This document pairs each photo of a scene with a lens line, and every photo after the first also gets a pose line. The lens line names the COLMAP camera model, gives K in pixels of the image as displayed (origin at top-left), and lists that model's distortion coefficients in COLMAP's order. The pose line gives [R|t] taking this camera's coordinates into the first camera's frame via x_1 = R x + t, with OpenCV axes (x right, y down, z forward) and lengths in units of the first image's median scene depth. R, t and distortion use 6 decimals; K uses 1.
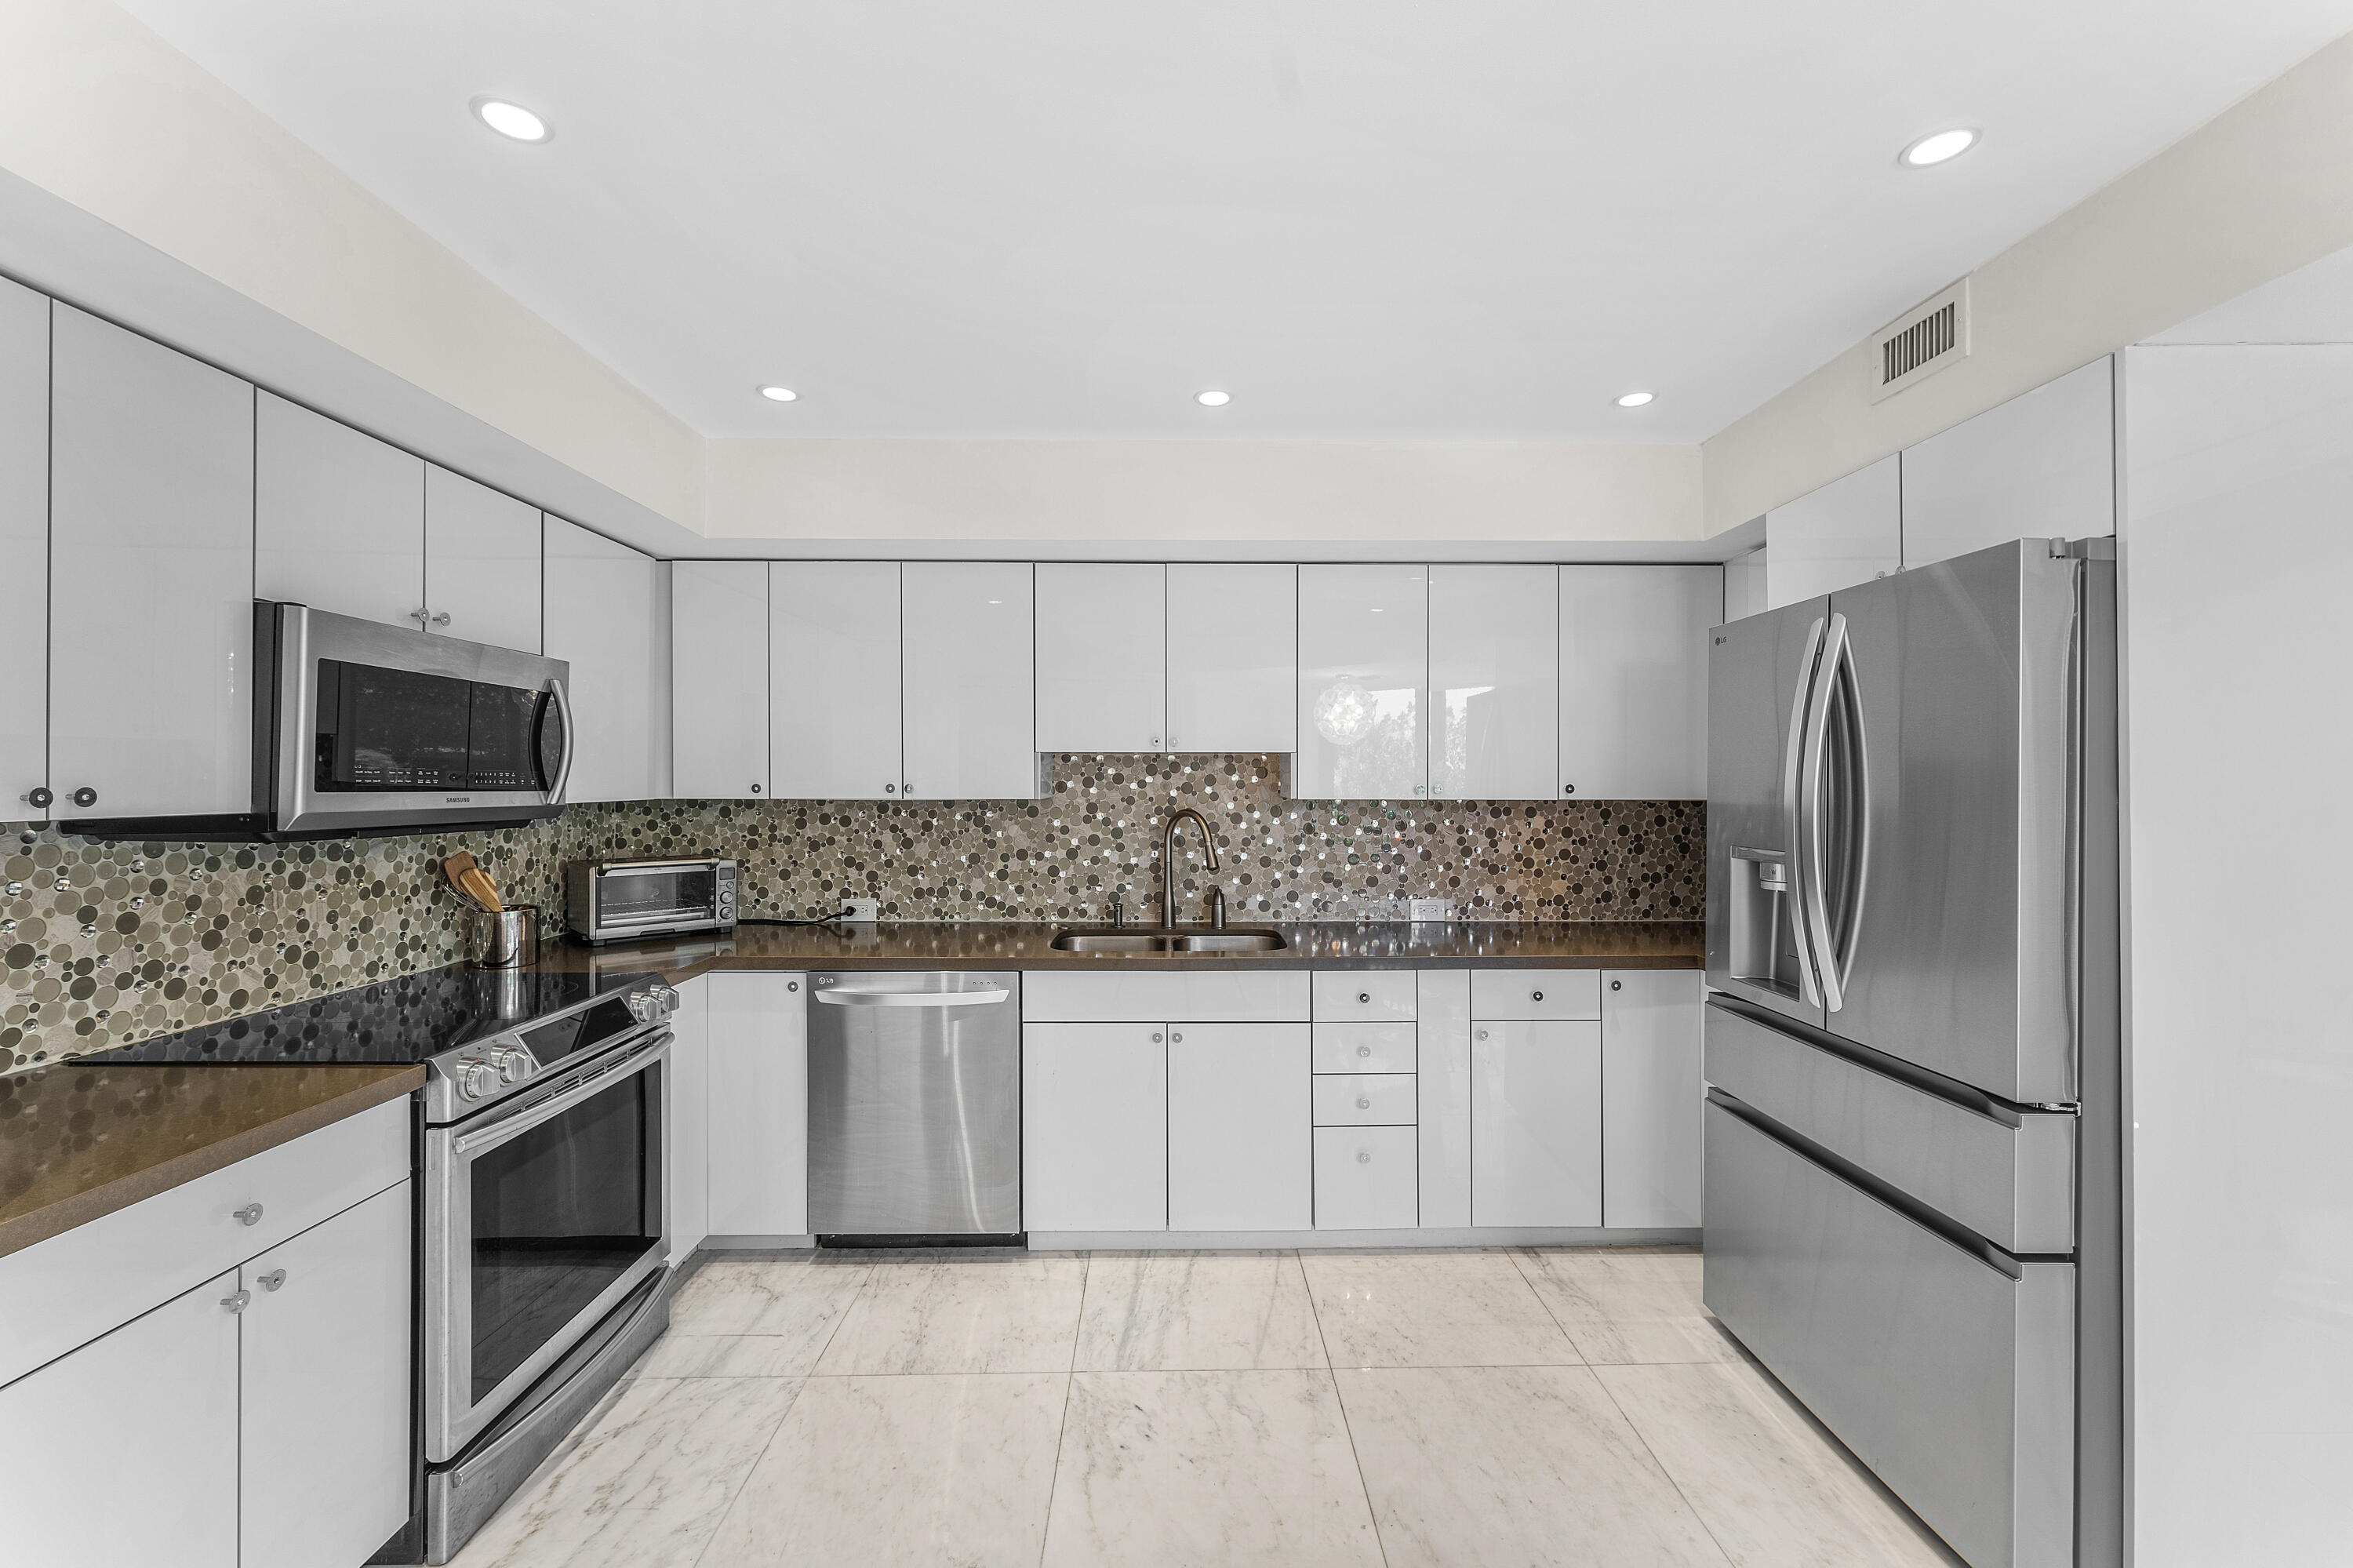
lens RADIAL K [[966.7, 0, 1175.6], [0, 966.7, 758.2], [0, 0, 1]] dist [0.001317, 0.000437]
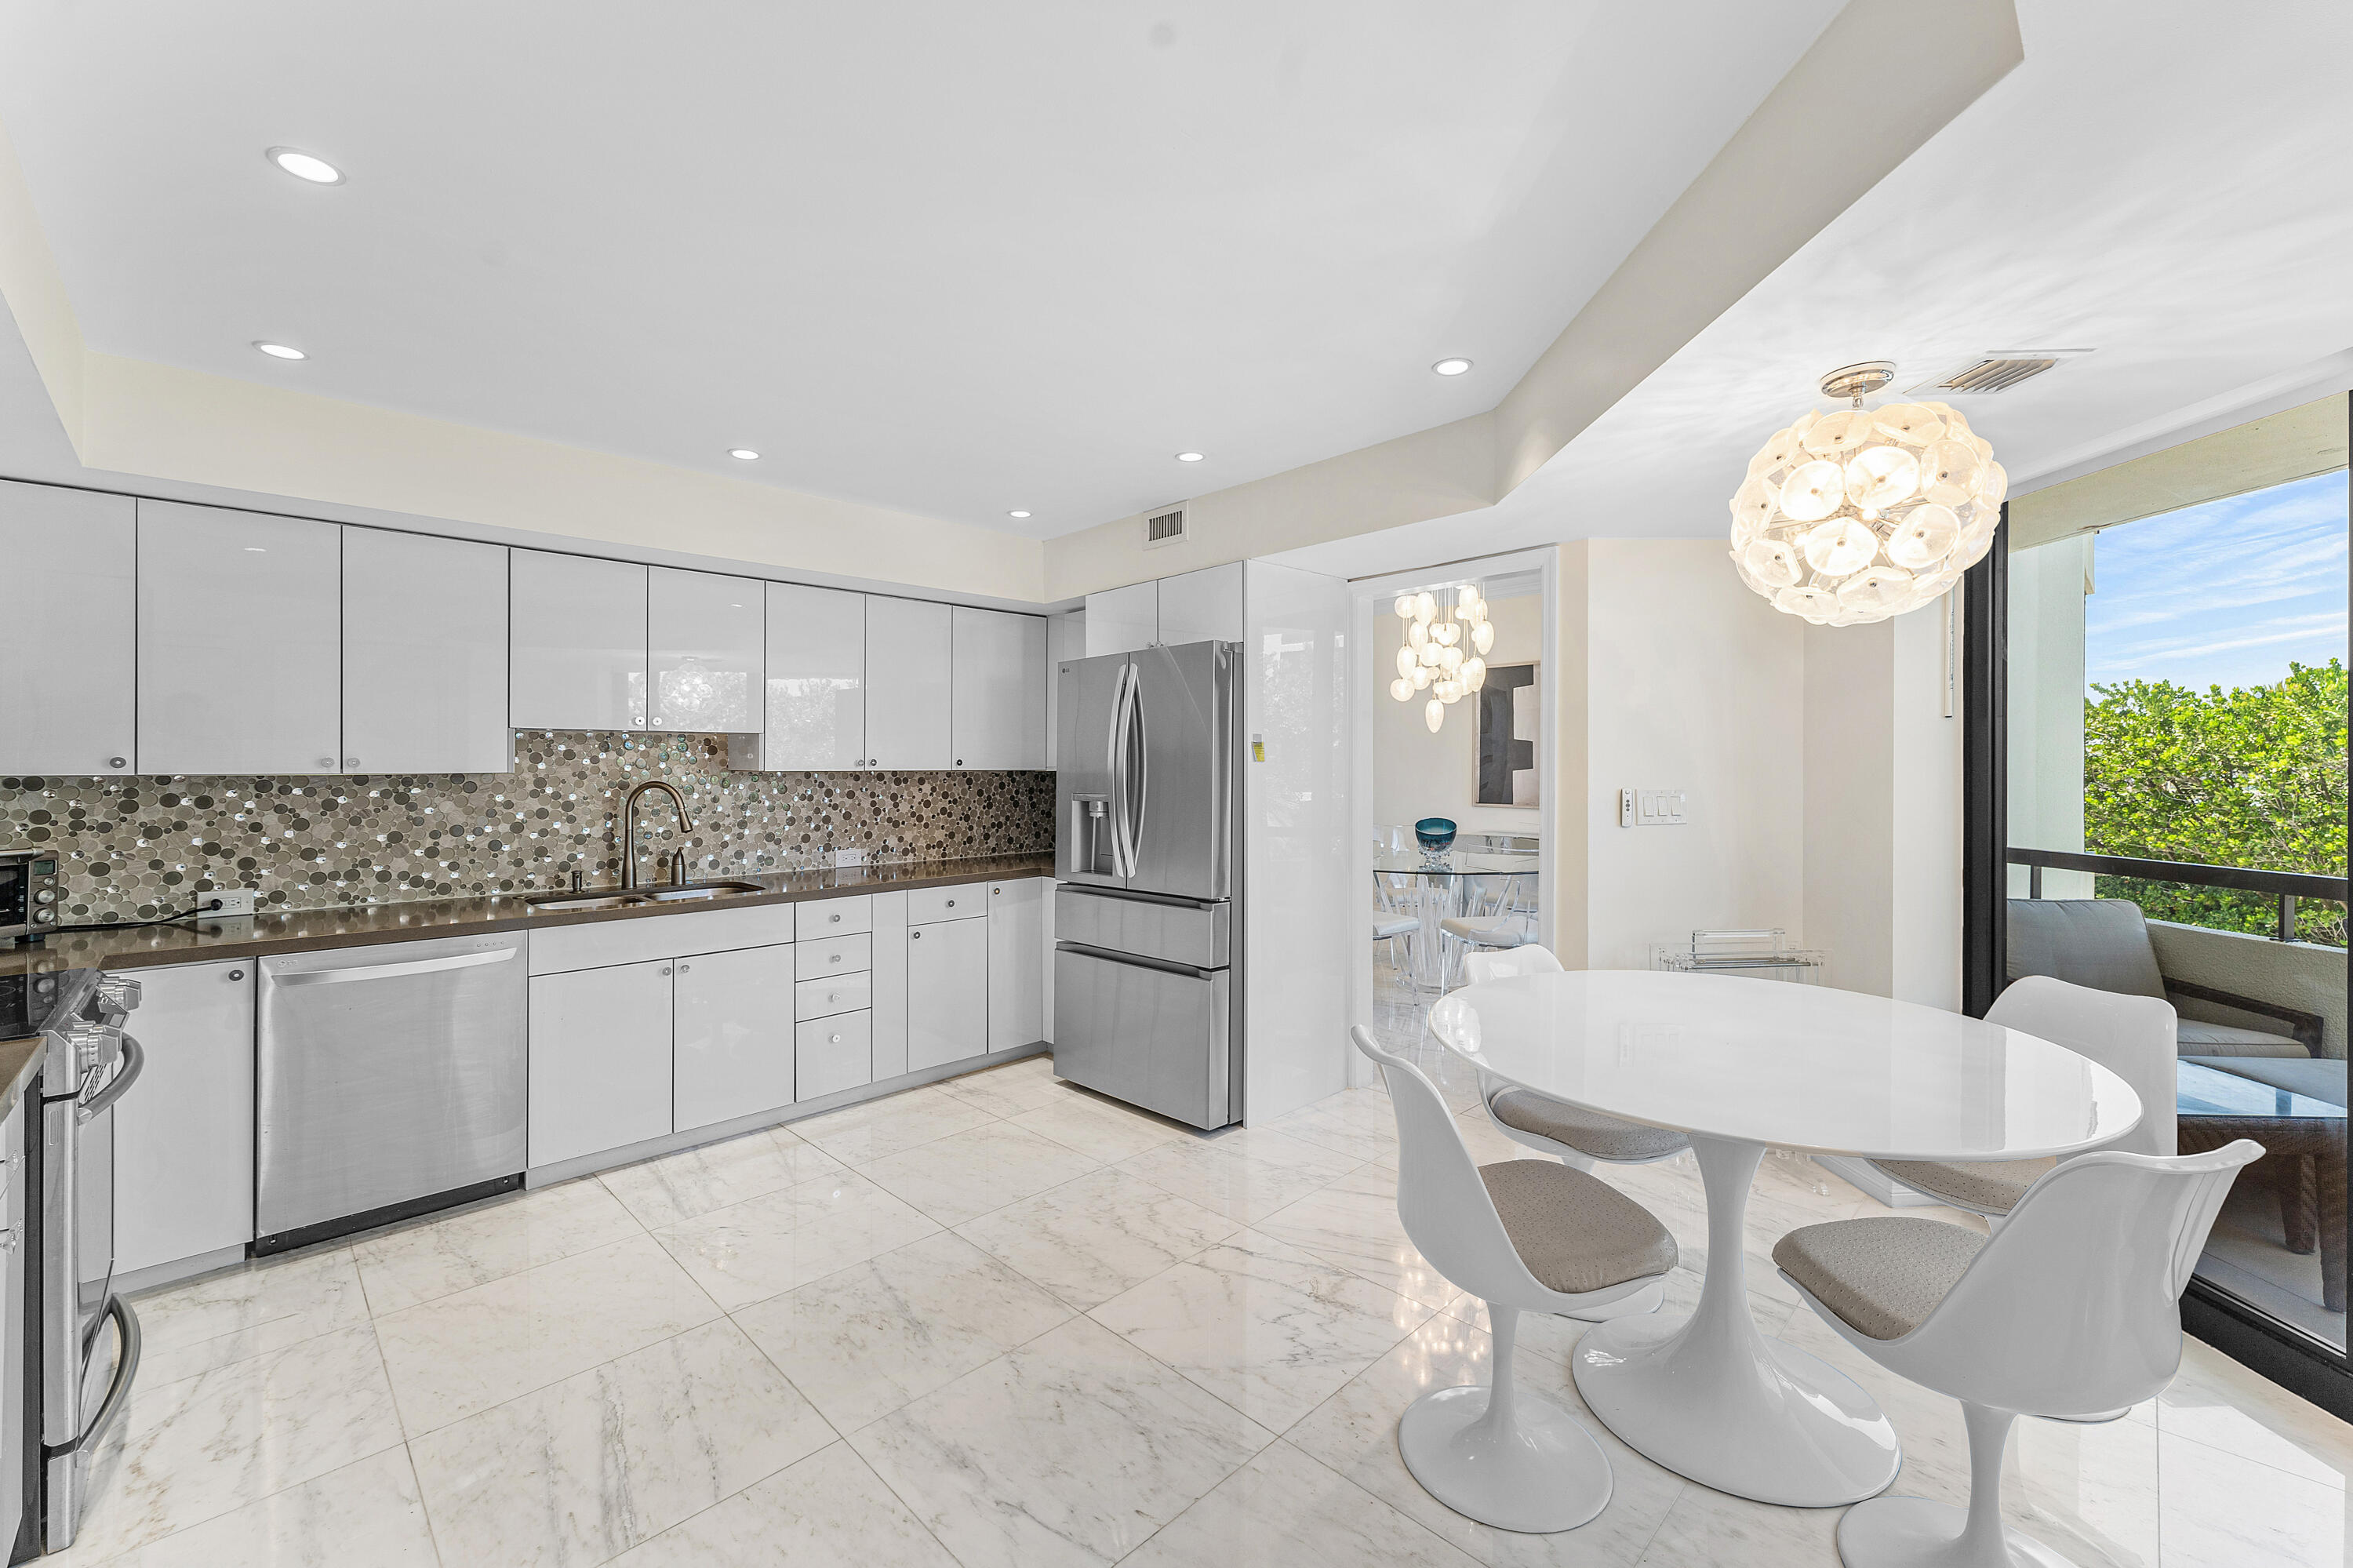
lens RADIAL K [[966.8, 0, 1201.3], [0, 966.8, 722.7], [0, 0, 1]] dist [-0.000221, -0.000149]
pose [[0.707533, 0.028167, 0.706119, -0.325738], [-0.009574, 0.999496, -0.030277, 0.011557], [-0.706616, 0.014661, 0.707446, -0.248088]]
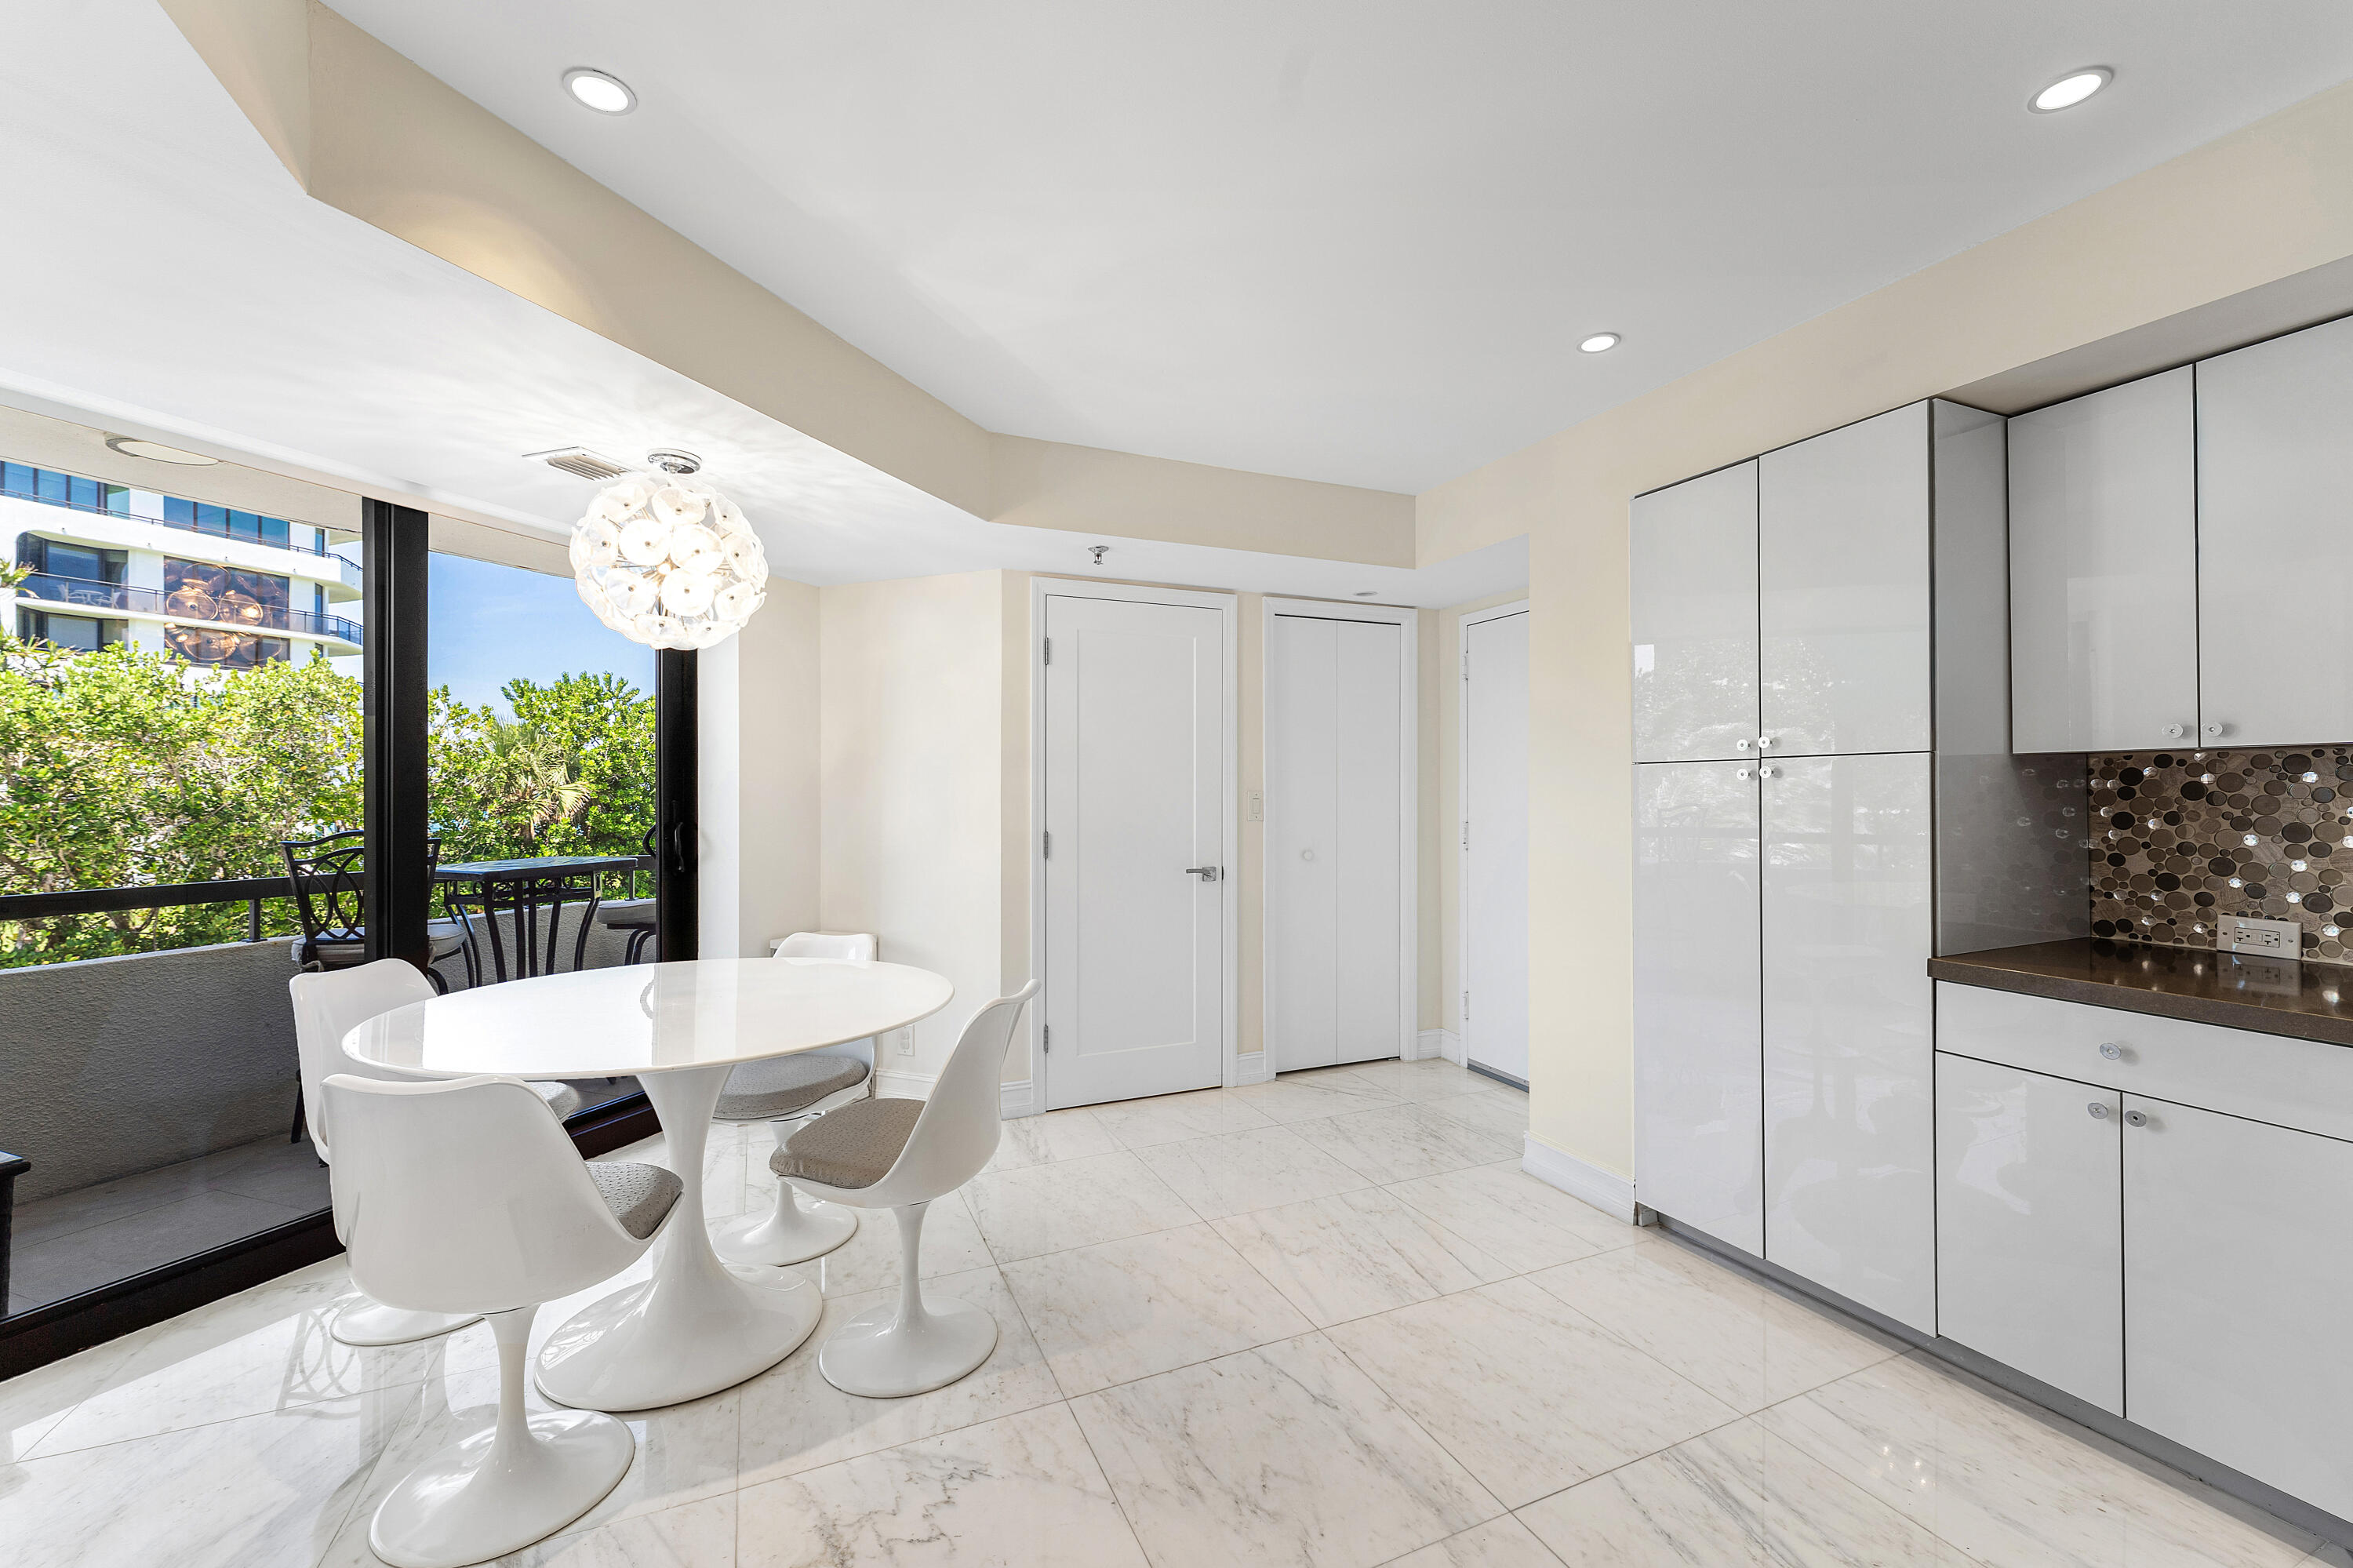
lens RADIAL K [[951.6, 0, 1182.0], [0, 951.6, 783.2], [0, 0, 1]] dist [0.000635, 0.000406]
pose [[-0.919085, -0.000670, -0.394059, 0.274112], [0.011223, 0.999548, -0.027875, 0.056601], [0.393900, -0.030042, -0.918662, 0.683484]]
